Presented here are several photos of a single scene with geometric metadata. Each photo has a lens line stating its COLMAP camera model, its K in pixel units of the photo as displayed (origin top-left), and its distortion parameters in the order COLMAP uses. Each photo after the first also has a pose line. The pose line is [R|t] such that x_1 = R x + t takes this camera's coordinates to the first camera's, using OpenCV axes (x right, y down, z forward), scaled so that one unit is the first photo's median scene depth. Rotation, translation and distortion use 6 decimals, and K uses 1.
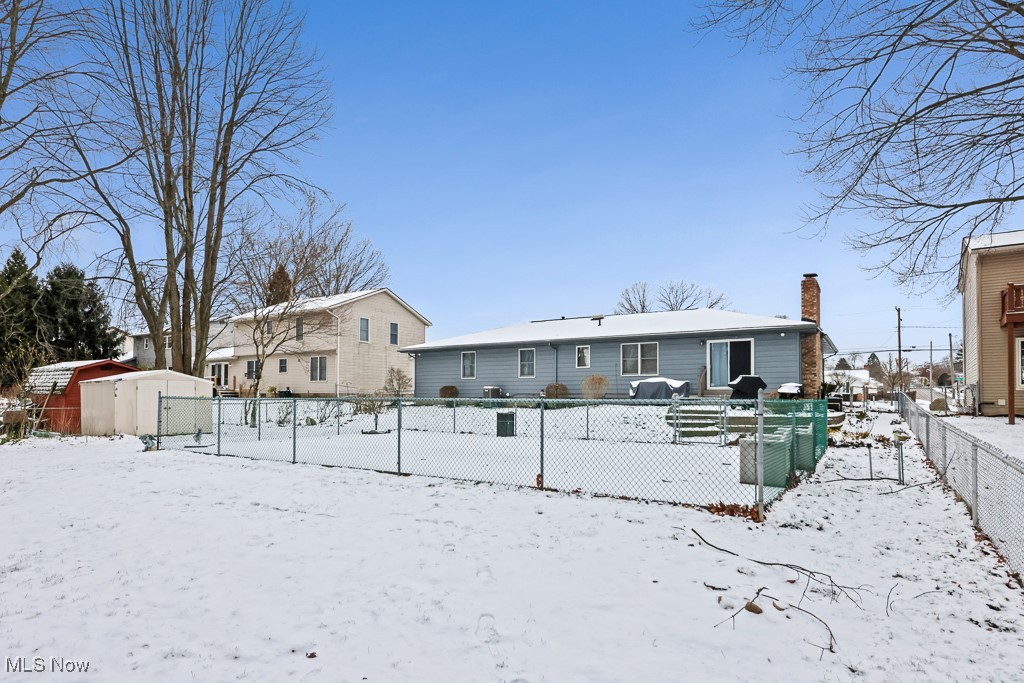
lens RADIAL K [[573.0, 0, 511.8], [0, 573.0, 383.8], [0, 0, 1]] dist [0.002476, 0.000185]
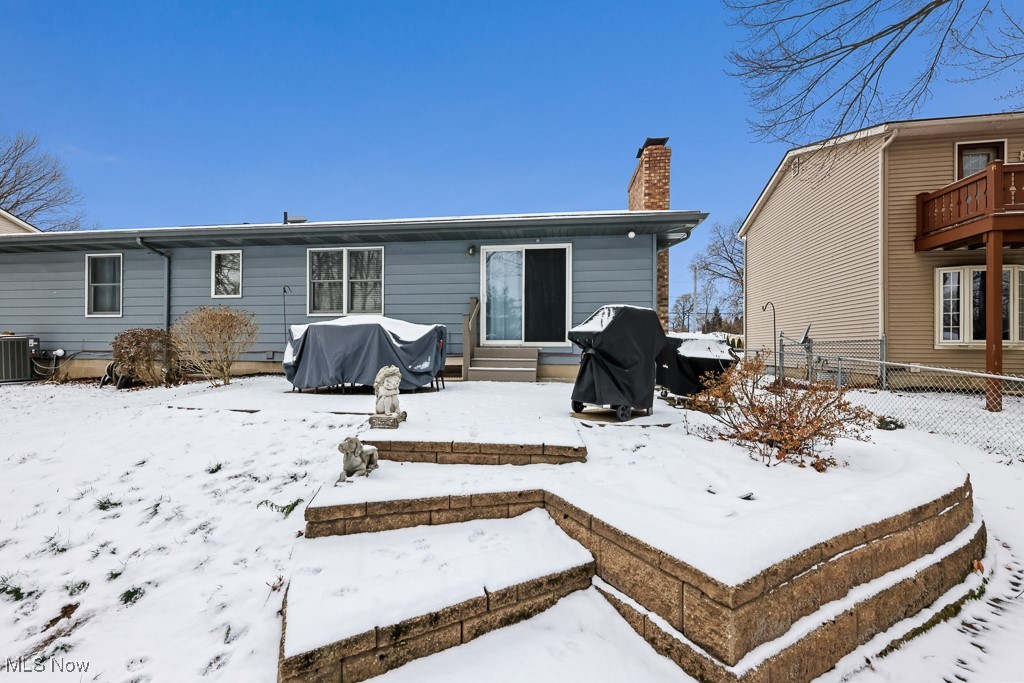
lens RADIAL K [[408.2, 0, 512.0], [0, 408.2, 341.5], [0, 0, 1]] dist [0.000832, -0.000183]
pose [[0.895849, 0.005931, 0.444318, 0.204318], [-0.011411, 0.999888, 0.009660, 0.002502], [-0.444211, -0.013724, 0.895817, 0.657721]]
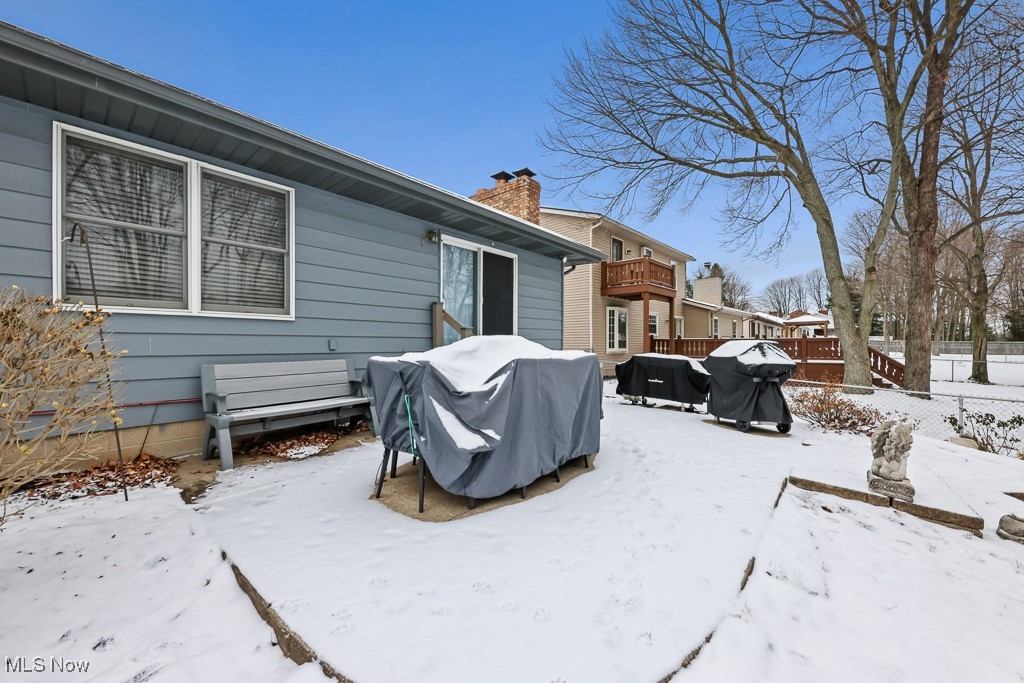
lens RADIAL K [[387.0, 0, 512.0], [0, 387.0, 341.5], [0, 0, 1]] dist [-0.001052, -0.000085]
pose [[0.111231, 0.003283, 0.993789, 0.098631], [-0.020587, 0.999788, -0.000999, -0.007389], [-0.993581, -0.020348, 0.111275, 0.903571]]
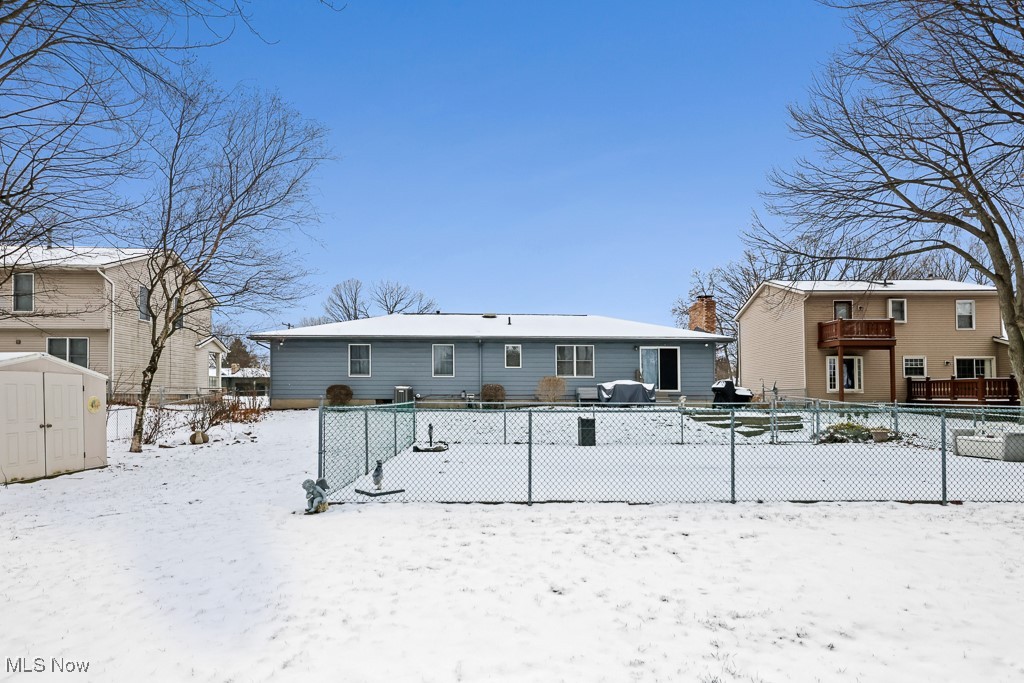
lens RADIAL K [[543.6, 0, 512.7], [0, 543.6, 359.6], [0, 0, 1]] dist [0.001411, 0.000291]
pose [[0.809241, 0.040186, 0.586101, -0.443380], [-0.012409, 0.998604, -0.051337, 0.005027], [-0.587346, 0.034271, 0.808610, 0.303884]]
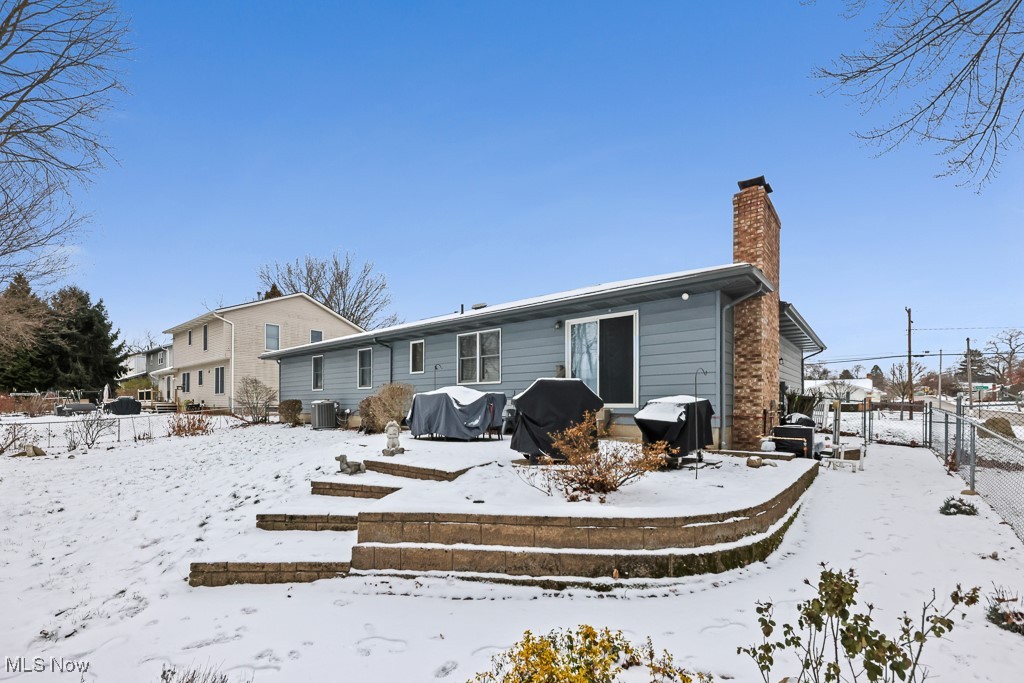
lens RADIAL K [[442.0, 0, 522.4], [0, 442.0, 403.1], [0, 0, 1]] dist [0.000278, -0.000175]
pose [[0.993774, -0.003040, -0.111373, 0.337664], [0.005227, 0.999799, 0.019349, -0.002611], [0.111291, -0.019811, 0.993590, 0.546608]]
